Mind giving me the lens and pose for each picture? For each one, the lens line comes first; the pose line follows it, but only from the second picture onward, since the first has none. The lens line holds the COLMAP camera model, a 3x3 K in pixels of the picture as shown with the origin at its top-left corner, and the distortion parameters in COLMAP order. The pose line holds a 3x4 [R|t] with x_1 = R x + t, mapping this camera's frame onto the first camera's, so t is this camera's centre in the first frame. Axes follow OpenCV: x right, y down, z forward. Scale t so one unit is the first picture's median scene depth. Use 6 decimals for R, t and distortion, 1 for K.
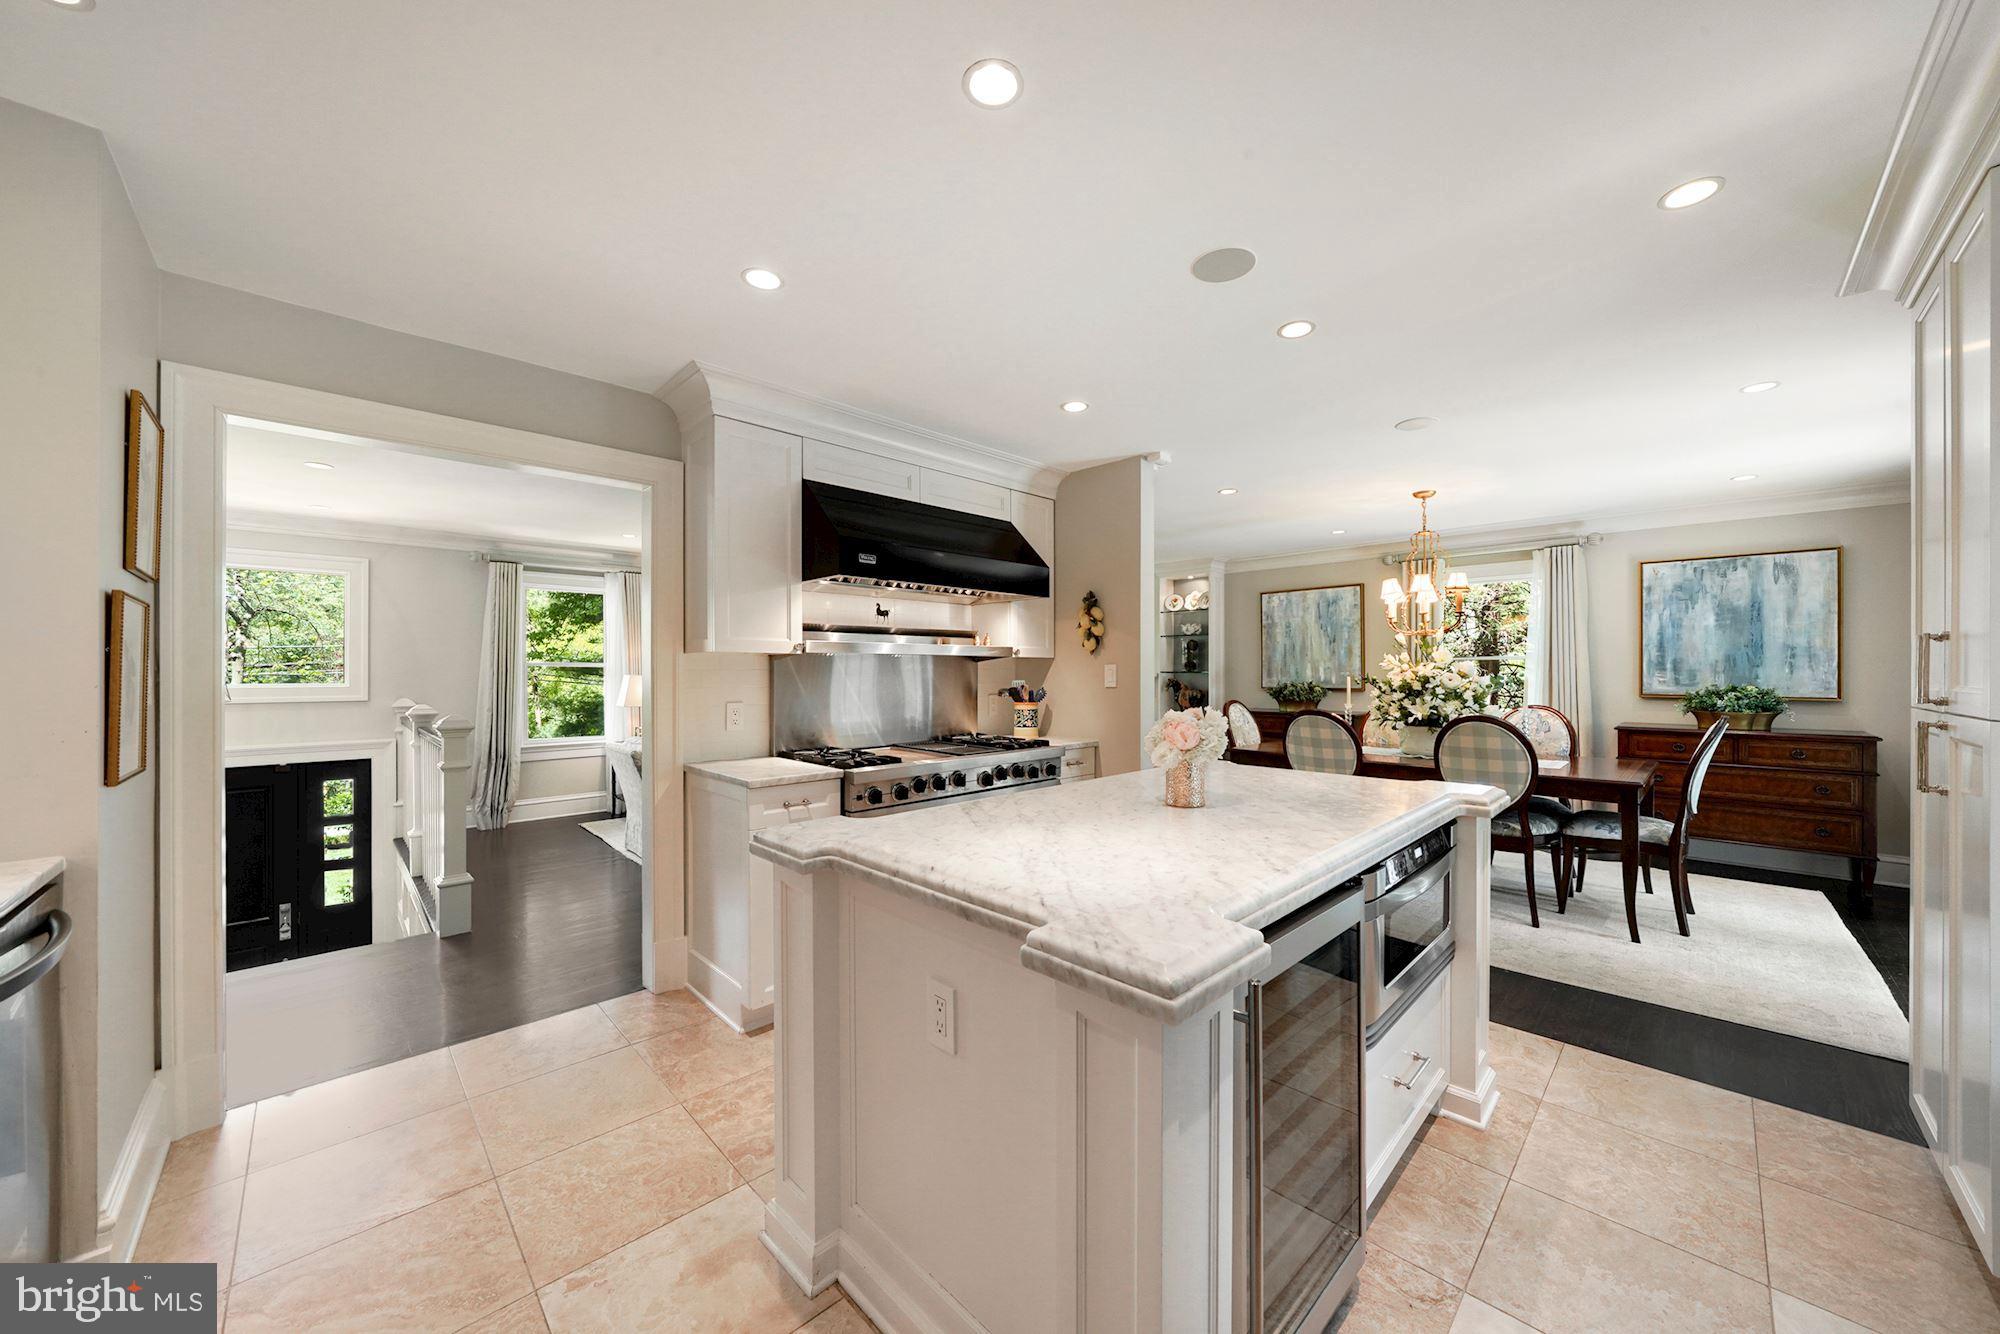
lens RADIAL K [[701.7, 0, 1009.5], [0, 701.7, 670.2], [0, 0, 1]] dist [-0.001356, -0.000015]
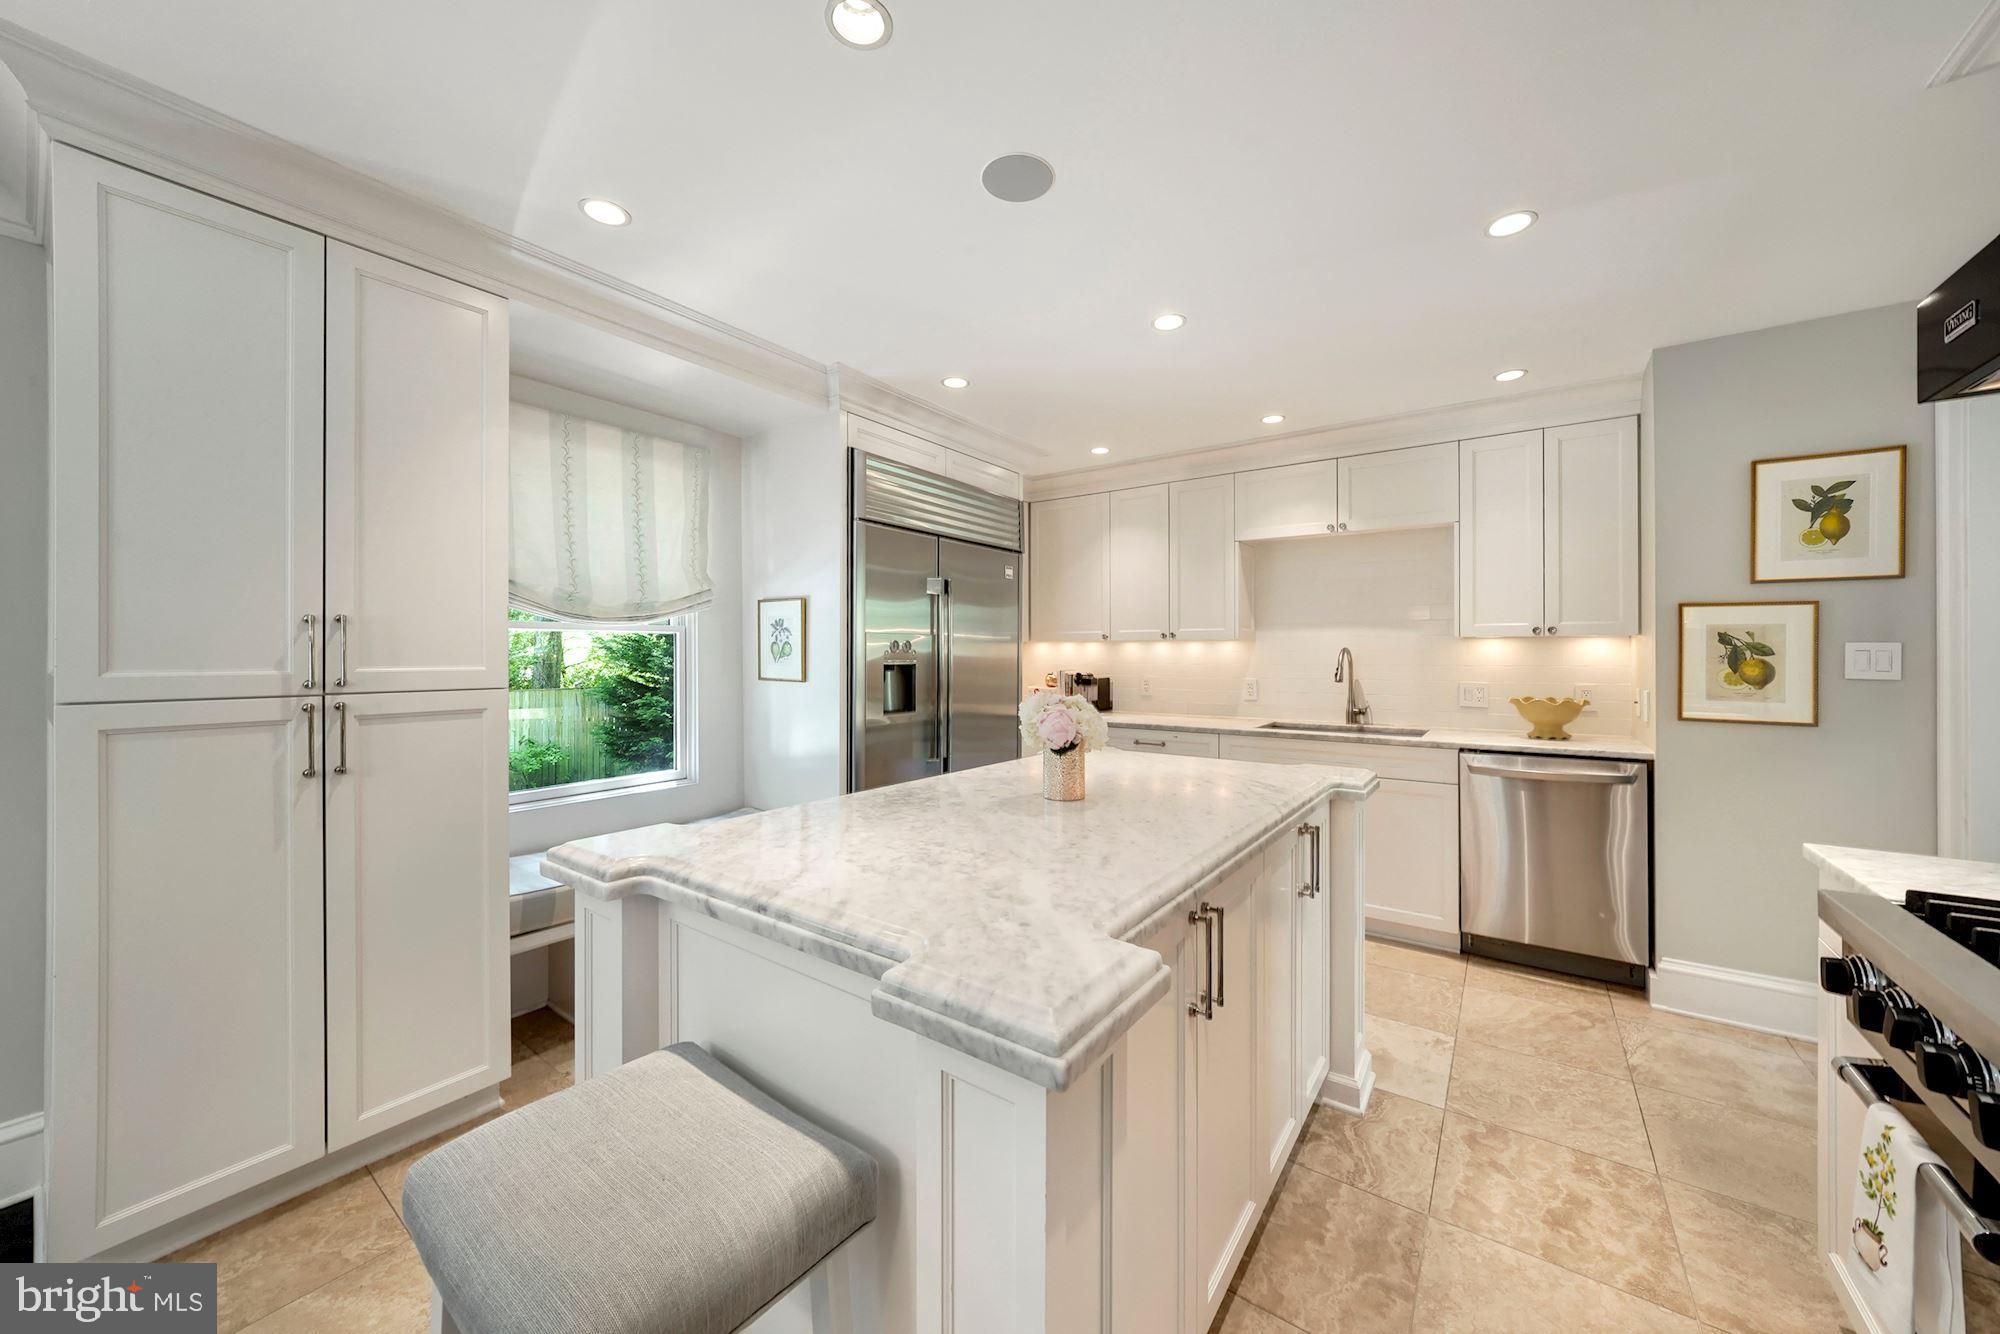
lens RADIAL K [[710.5, 0, 1019.8], [0, 710.5, 653.7], [0, 0, 1]] dist [-0.001261, -0.000181]
pose [[-0.985216, 0.000076, -0.171318, 0.193953], [-0.000092, 1.000000, 0.000973, 0.000697], [0.171318, 0.000975, -0.985215, 0.793239]]
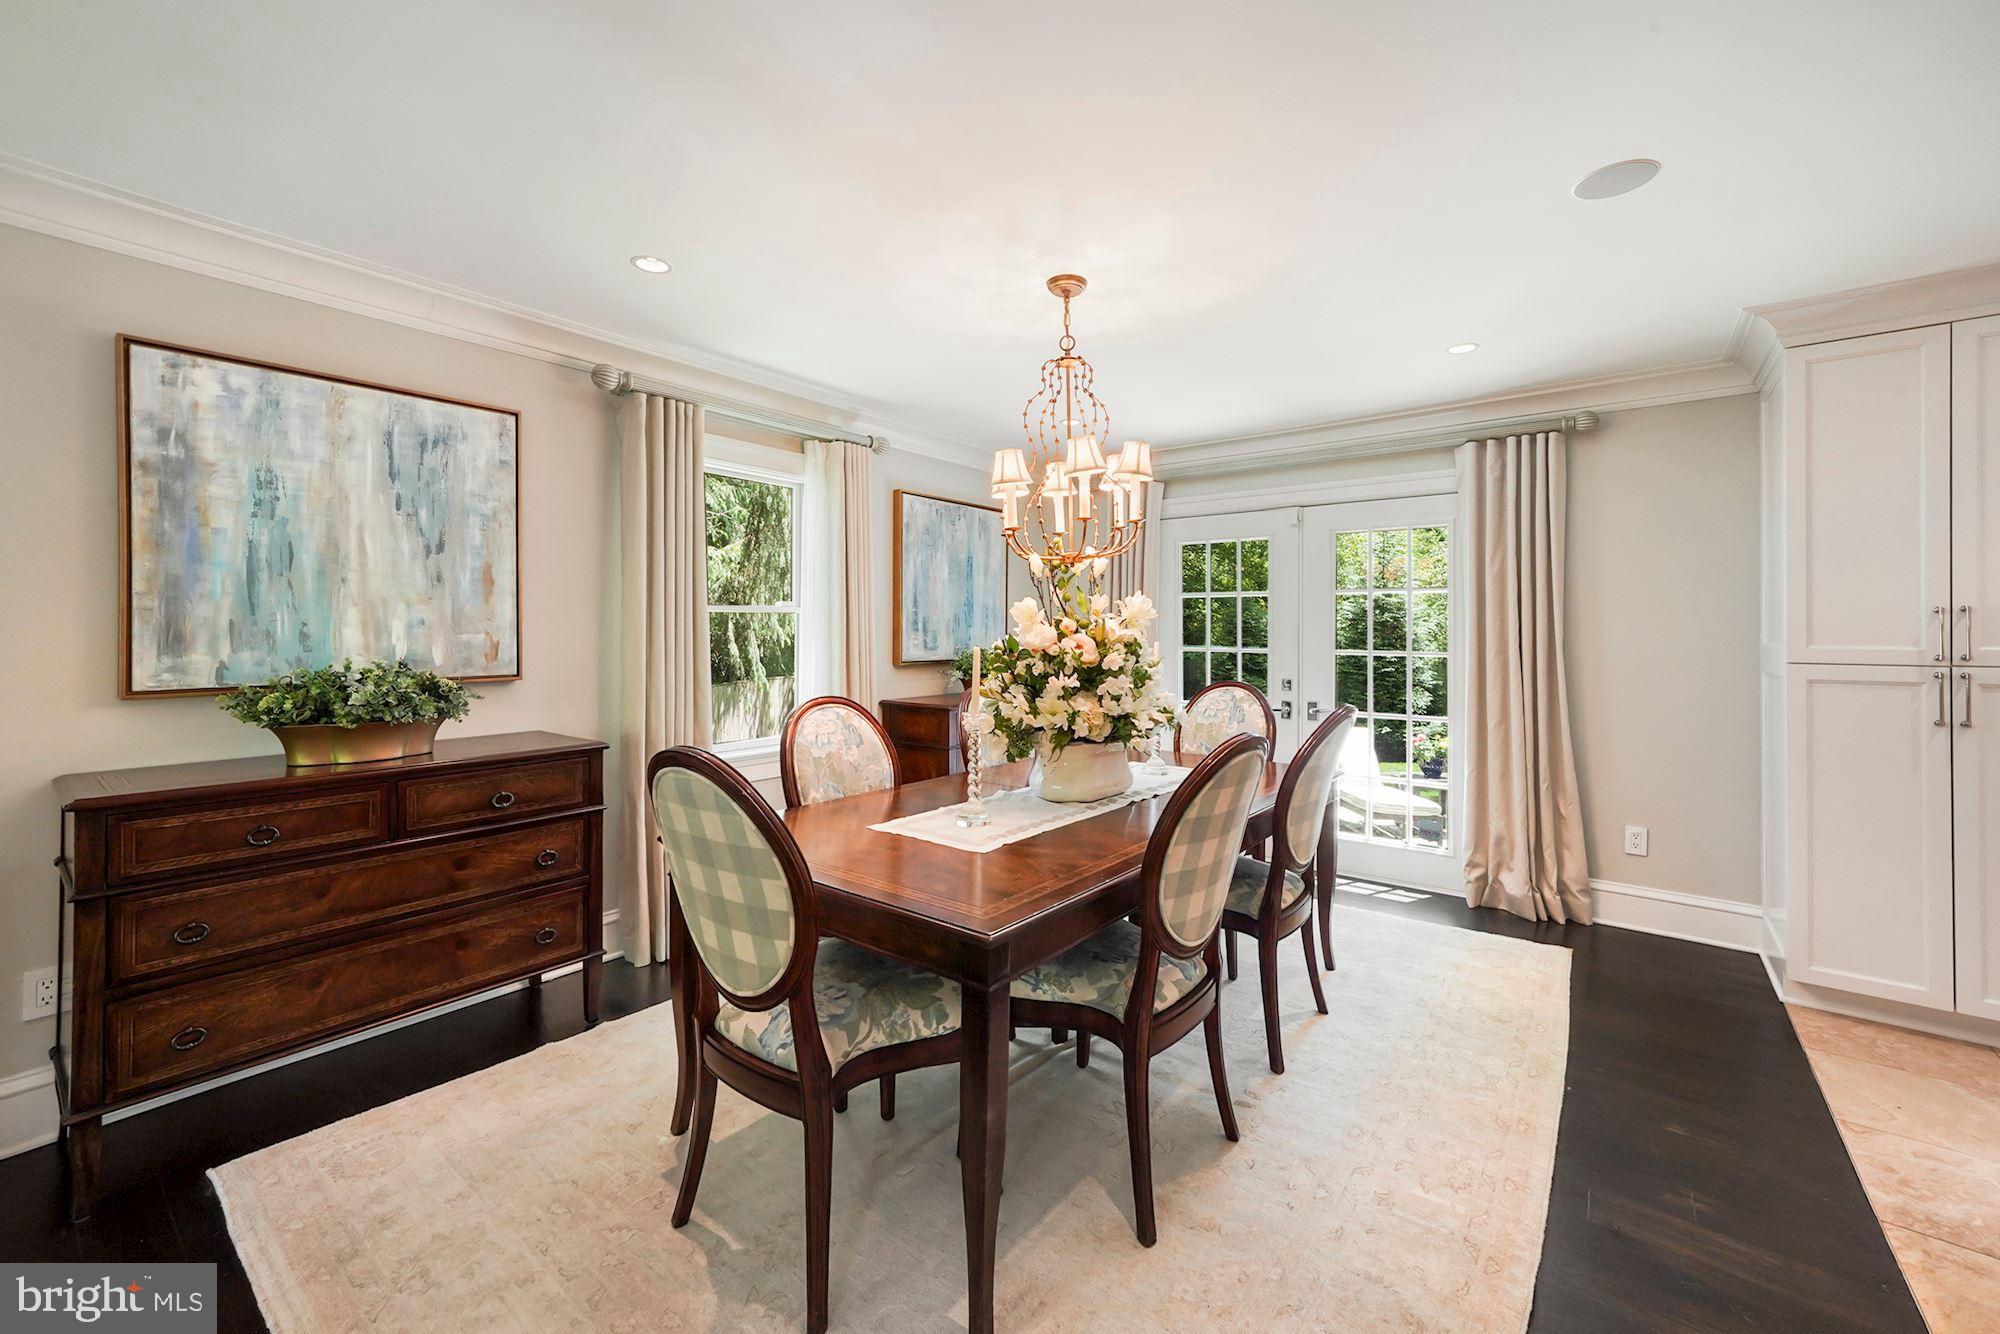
lens RADIAL K [[791.6, 0, 1007.0], [0, 791.6, 629.7], [0, 0, 1]] dist [-0.001367, 0.000305]
pose [[-0.129016, 0.002072, 0.991640, 0.025393], [-0.003597, 0.999990, -0.002557, 0.000894], [-0.991636, -0.003897, -0.129008, 1.092941]]
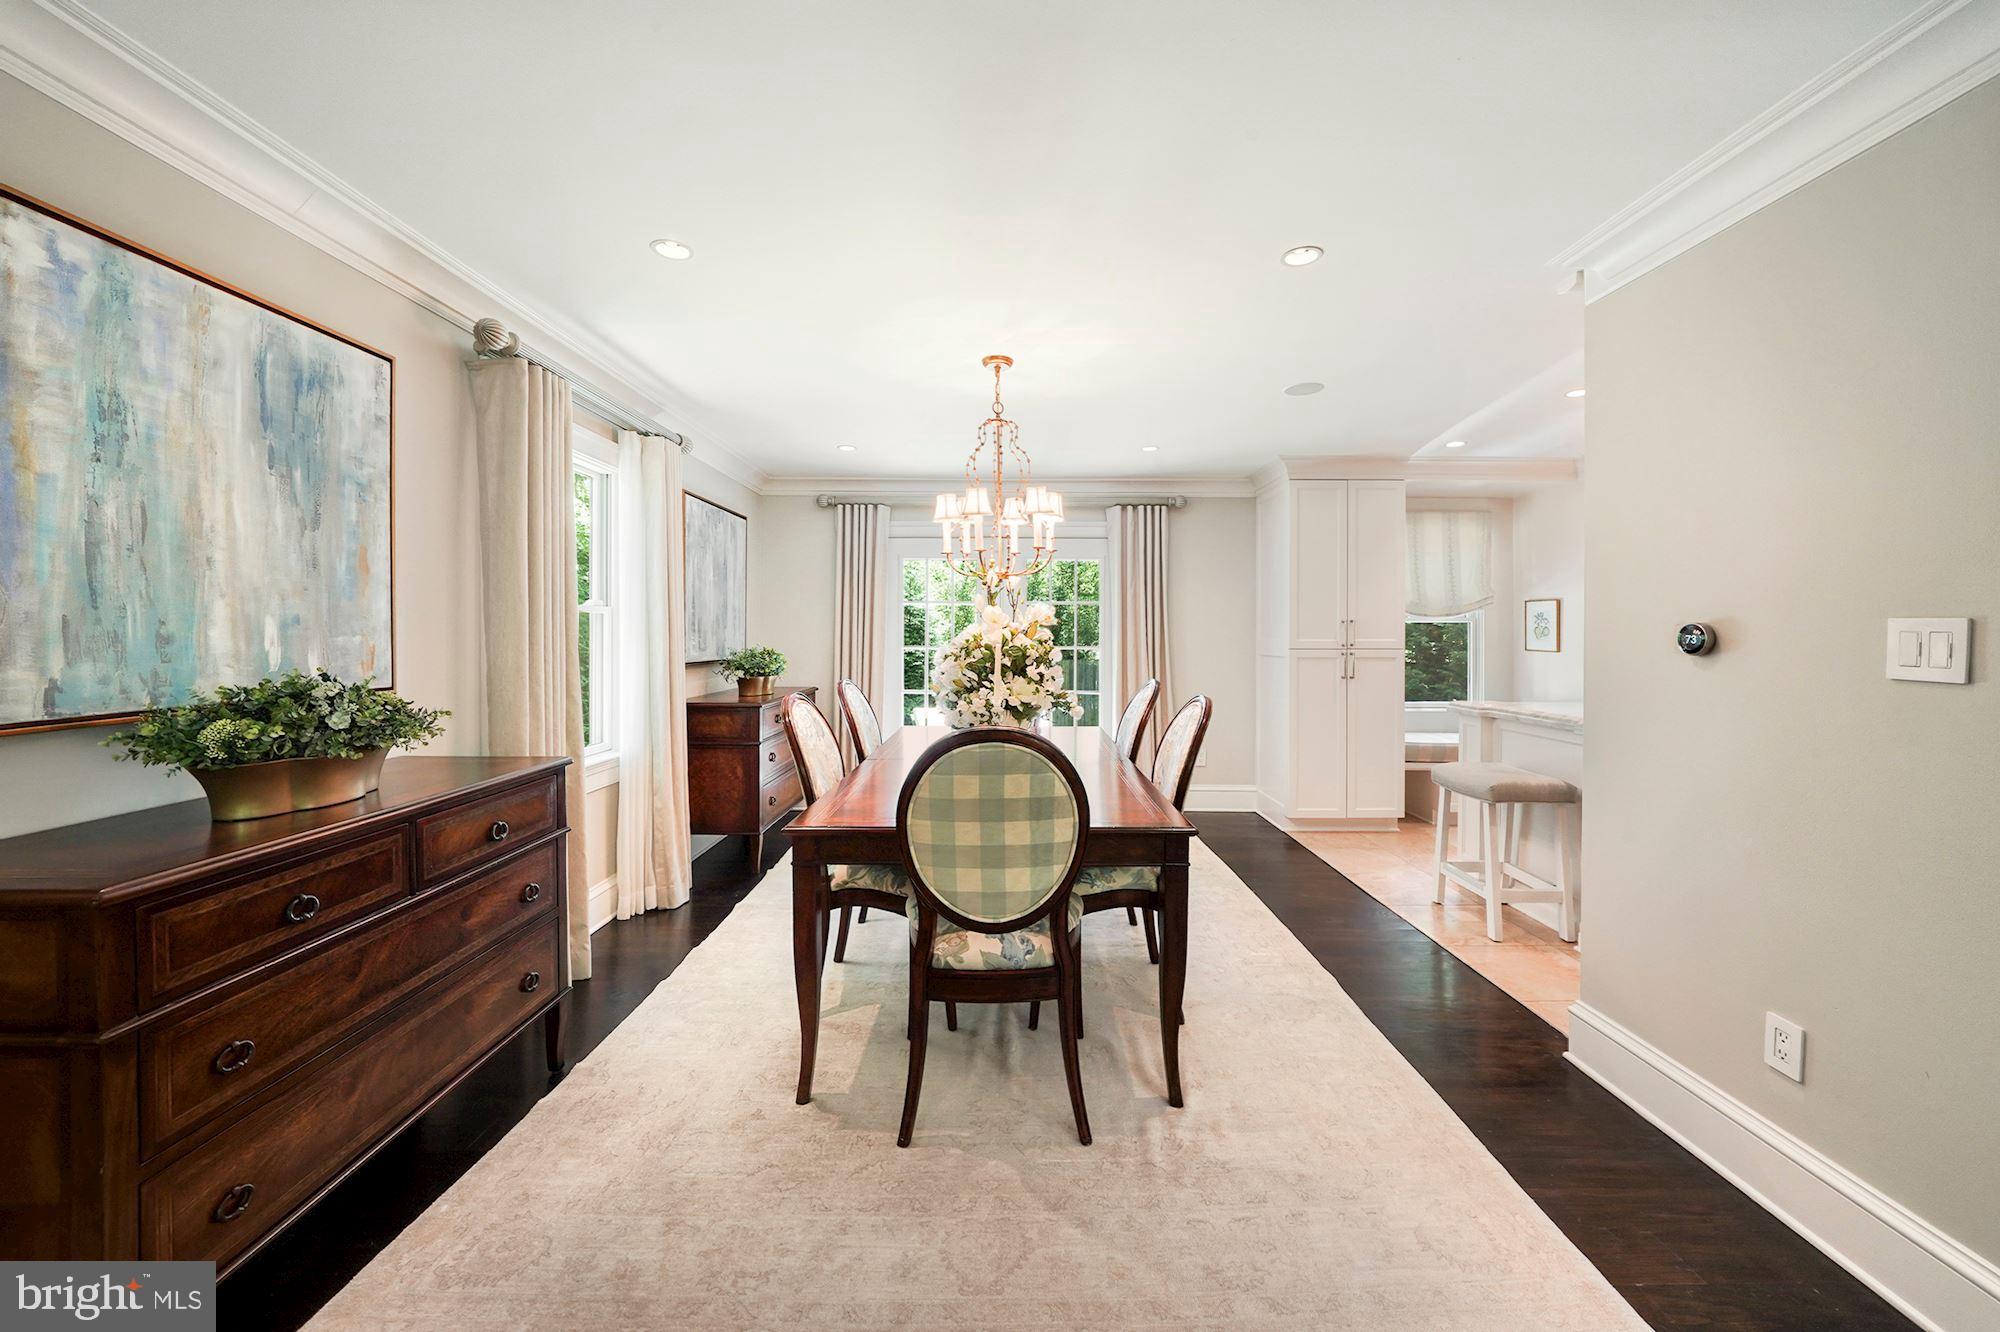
lens RADIAL K [[738.8, 0, 997.1], [0, 738.8, 640.0], [0, 0, 1]] dist [-0.022118, 0.003791]
pose [[-0.706751, -0.006360, 0.707434, 0.101748], [-0.001277, 0.999969, 0.007713, 0.002451], [-0.707461, 0.004548, -0.706737, 1.453972]]
